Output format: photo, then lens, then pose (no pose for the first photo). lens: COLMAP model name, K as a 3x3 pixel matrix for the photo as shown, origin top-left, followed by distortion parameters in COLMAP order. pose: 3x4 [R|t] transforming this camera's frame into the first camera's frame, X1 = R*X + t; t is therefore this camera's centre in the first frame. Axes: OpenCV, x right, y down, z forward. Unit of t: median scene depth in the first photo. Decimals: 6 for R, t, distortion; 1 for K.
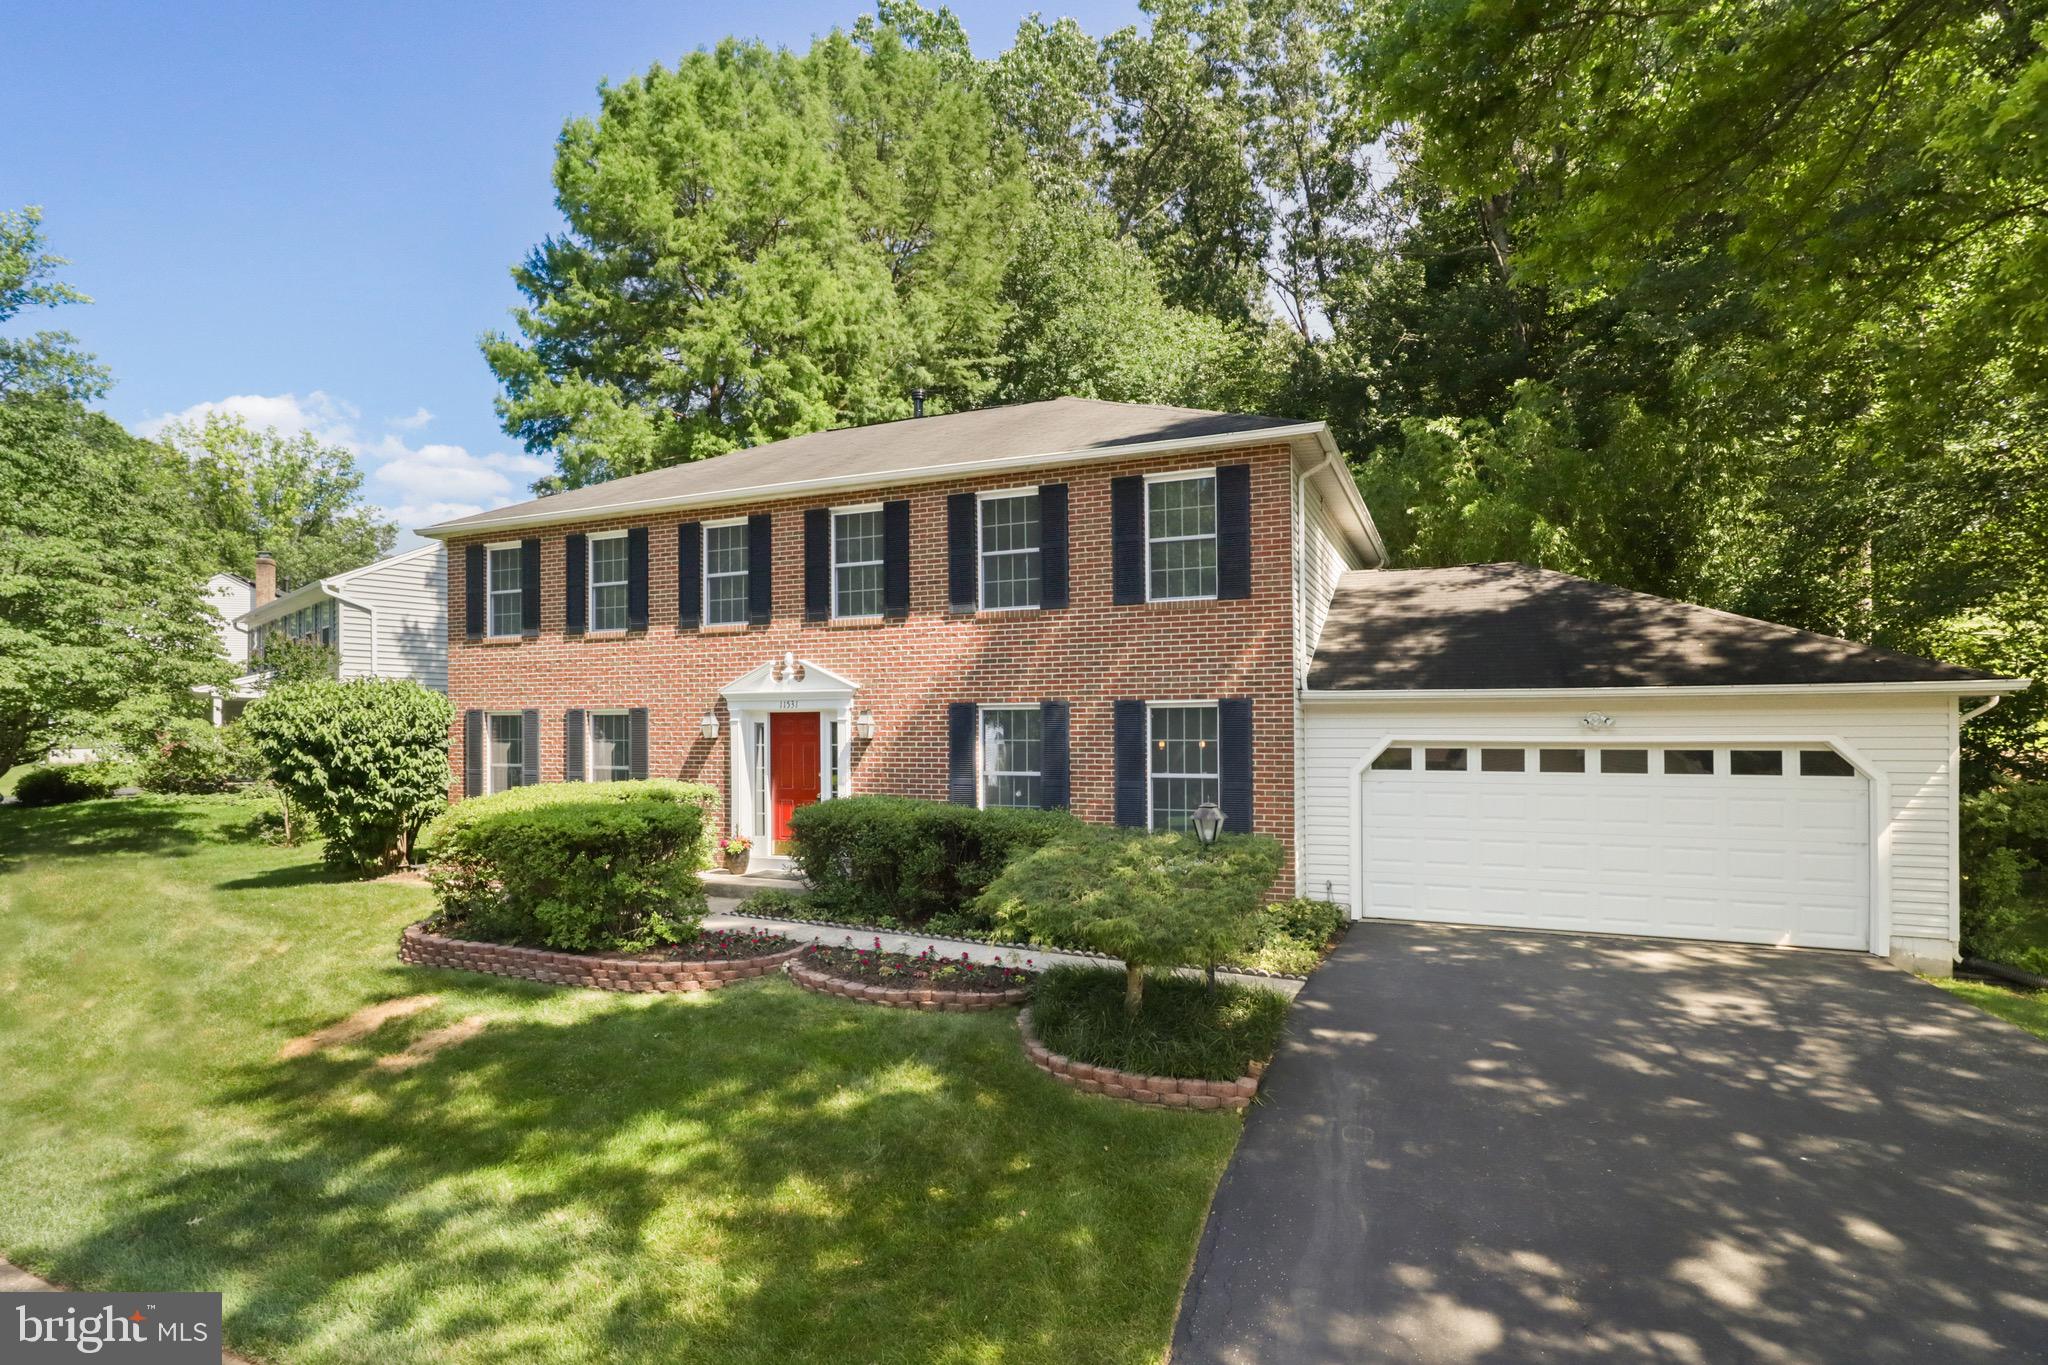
lens RADIAL K [[1085.3, 0, 1110.2], [0, 1085.3, 705.3], [0, 0, 1]] dist [-0.012388, 0.000582]
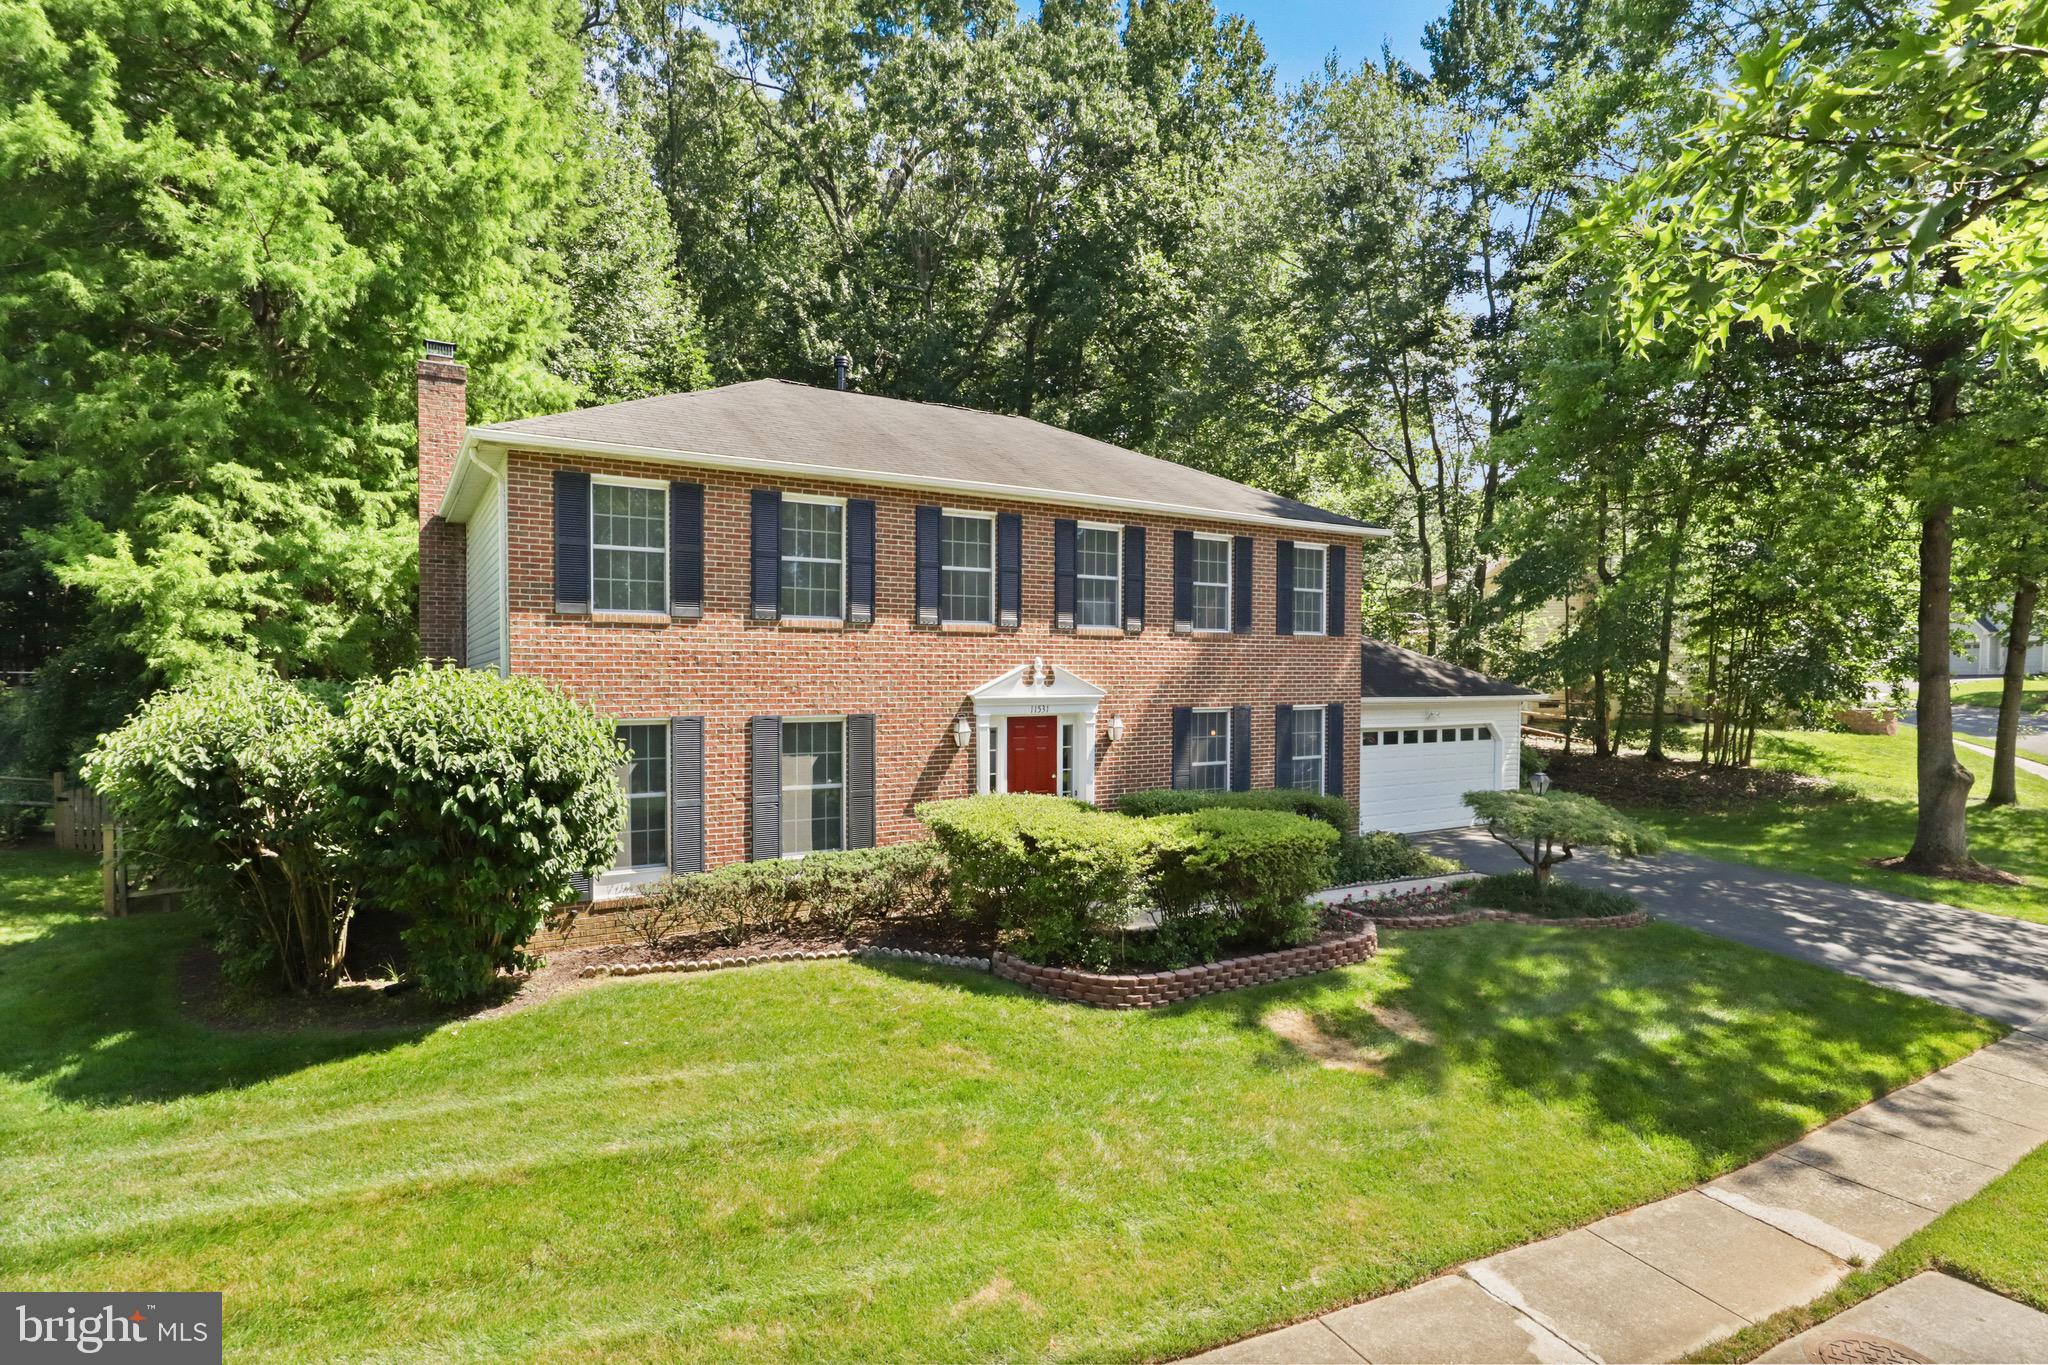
lens RADIAL K [[1085.3, 0, 1110.2], [0, 1085.3, 705.3], [0, 0, 1]] dist [-0.012388, 0.000582]
pose [[0.531284, -0.015728, 0.847048, -1.182523], [-0.026317, 0.999039, 0.035056, -0.043820], [-0.846785, -0.040917, 0.530359, 0.432540]]
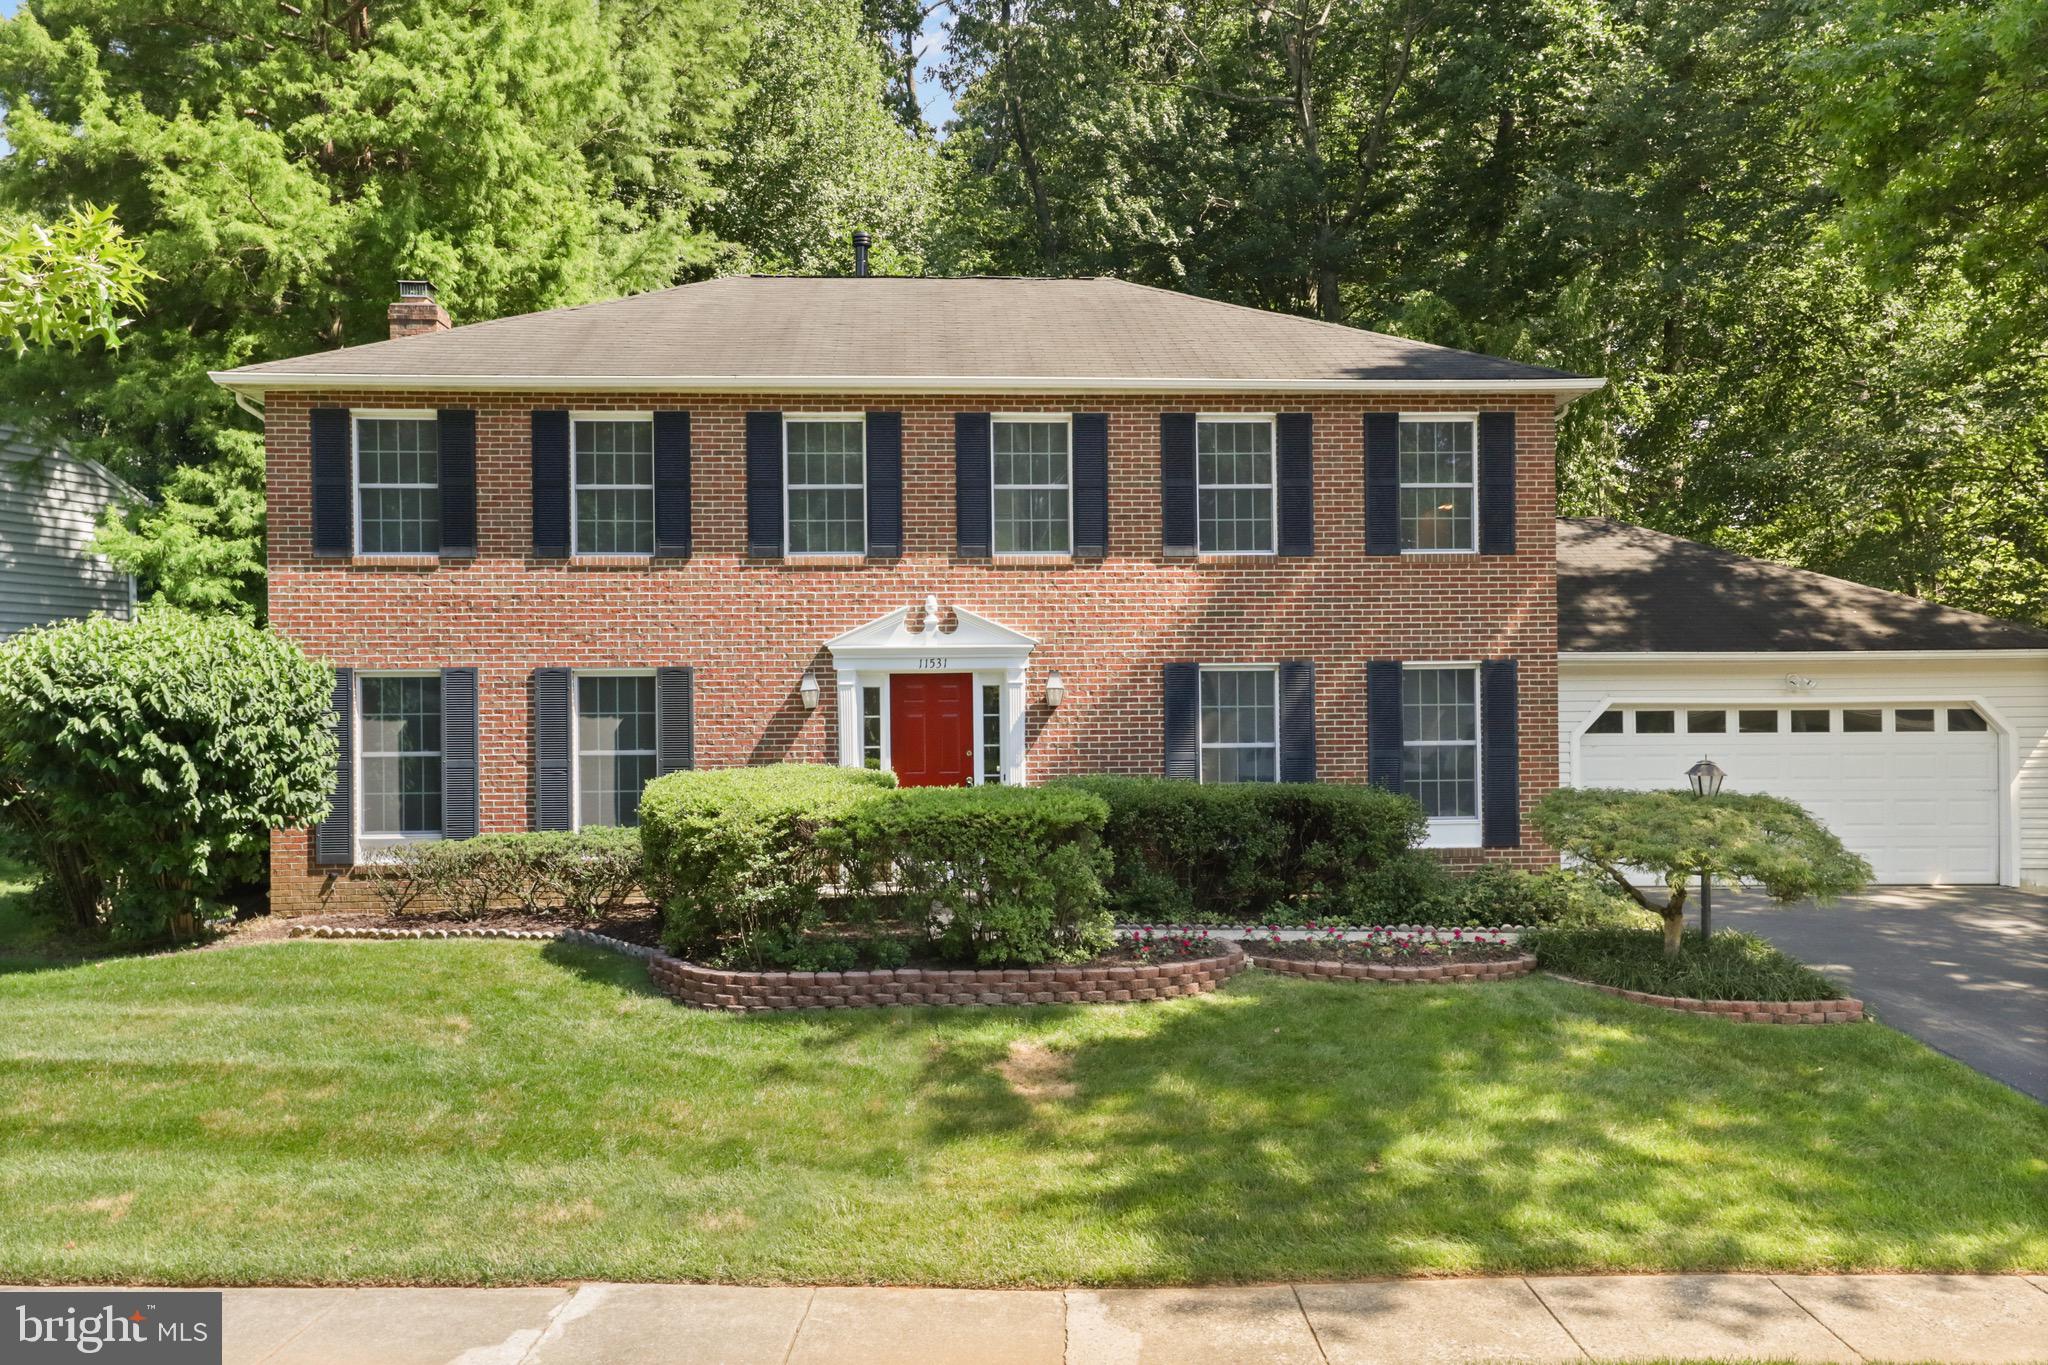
lens RADIAL K [[1666.6, 0, 1104.5], [0, 1666.6, 683.5], [0, 0, 1]] dist [0.061544, -0.001462]
pose [[0.880292, -0.001914, 0.474429, -0.795310], [-0.005500, 0.999883, 0.014240, -0.004245], [-0.474401, -0.015144, 0.880179, -0.108791]]
